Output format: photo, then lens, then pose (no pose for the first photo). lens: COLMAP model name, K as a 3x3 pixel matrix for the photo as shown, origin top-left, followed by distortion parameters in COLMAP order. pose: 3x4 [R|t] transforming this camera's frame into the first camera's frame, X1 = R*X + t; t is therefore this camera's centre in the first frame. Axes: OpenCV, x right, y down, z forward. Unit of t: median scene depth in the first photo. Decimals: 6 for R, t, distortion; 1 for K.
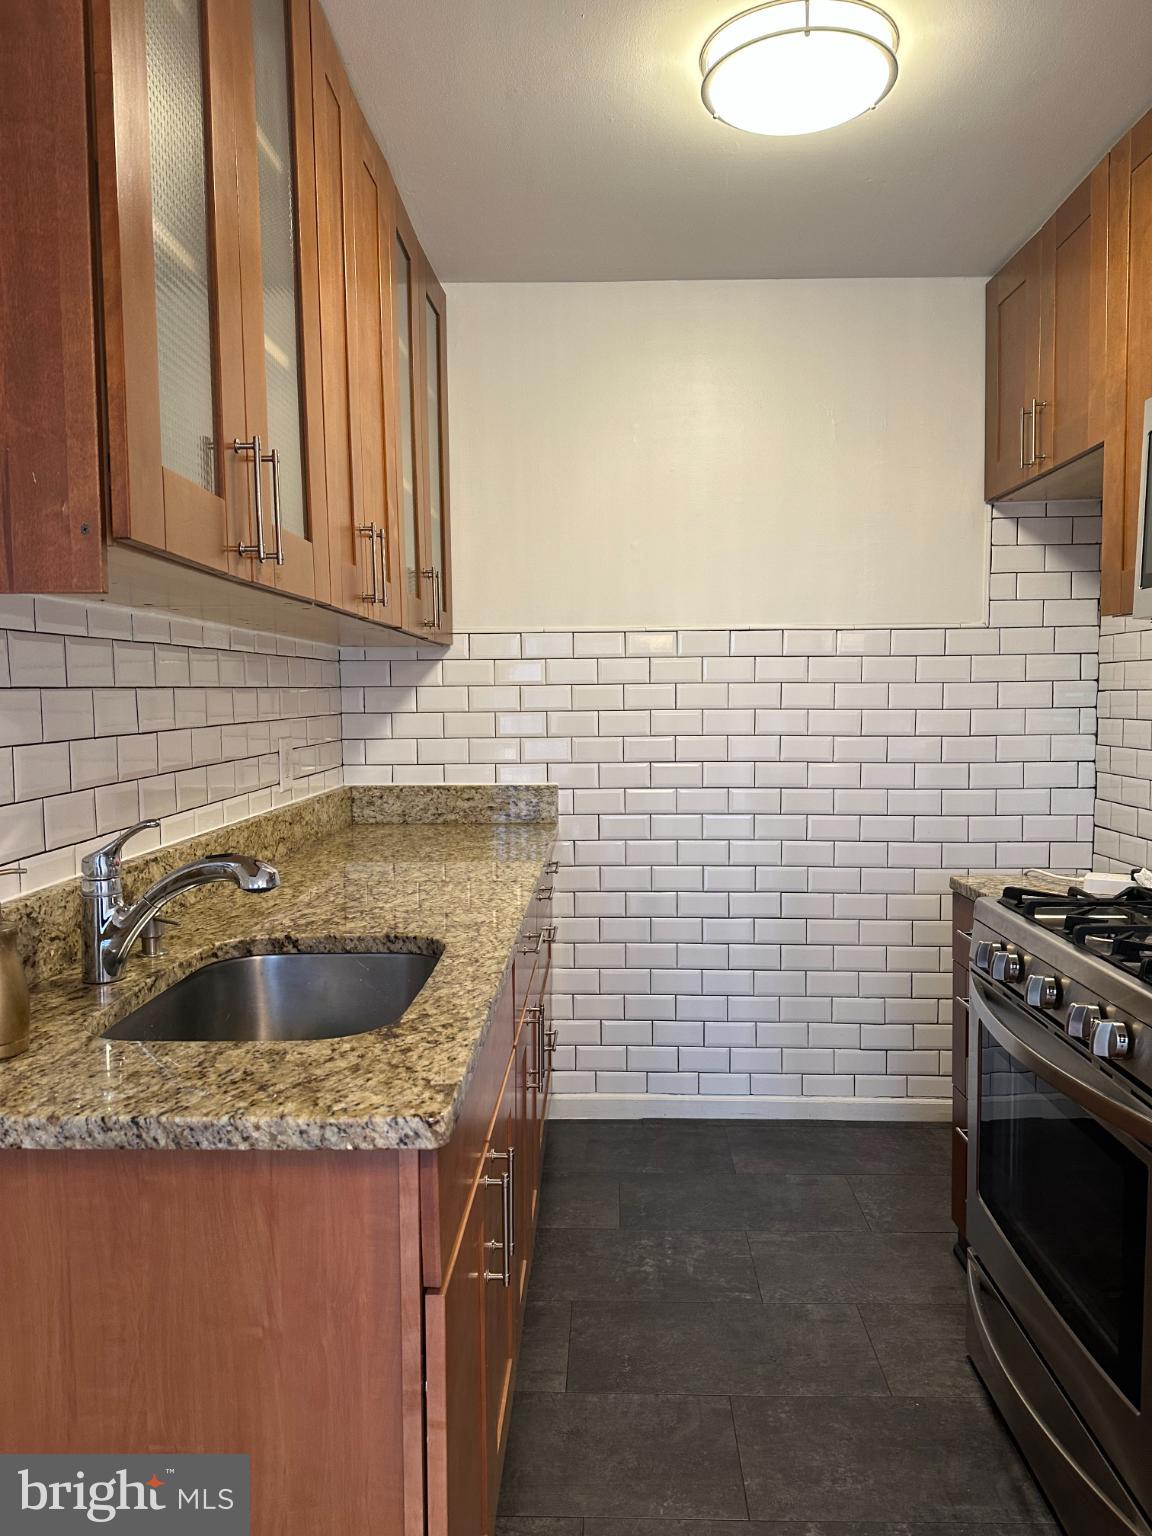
lens RADIAL K [[1074.9, 0, 575.5], [0, 1074.9, 781.1], [0, 0, 1]] dist [0.051366, -0.091171]
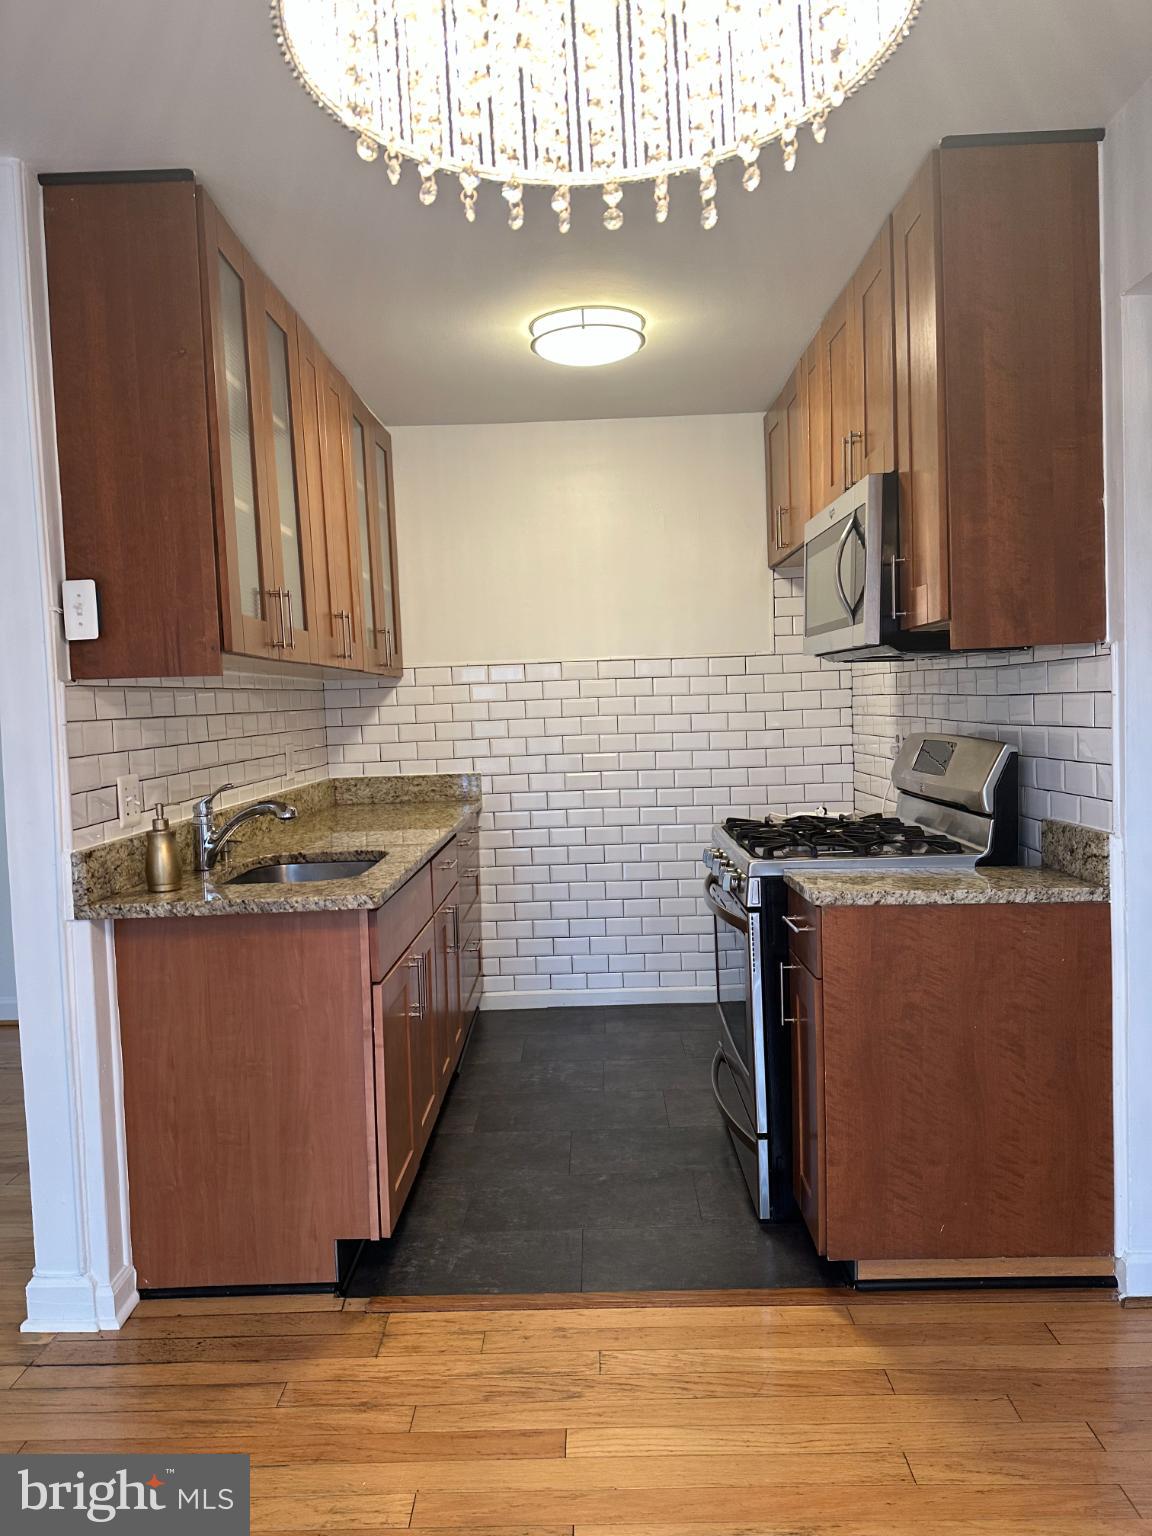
lens RADIAL K [[1064.9, 0, 576.0], [0, 1064.9, 768.0], [0, 0, 1]] dist [0.084066, -0.093033]
pose [[0.999397, -0.030215, 0.017131, 0.102112], [0.030543, 0.999349, -0.019222, 0.033408], [-0.016540, 0.019733, 0.999668, -0.488233]]
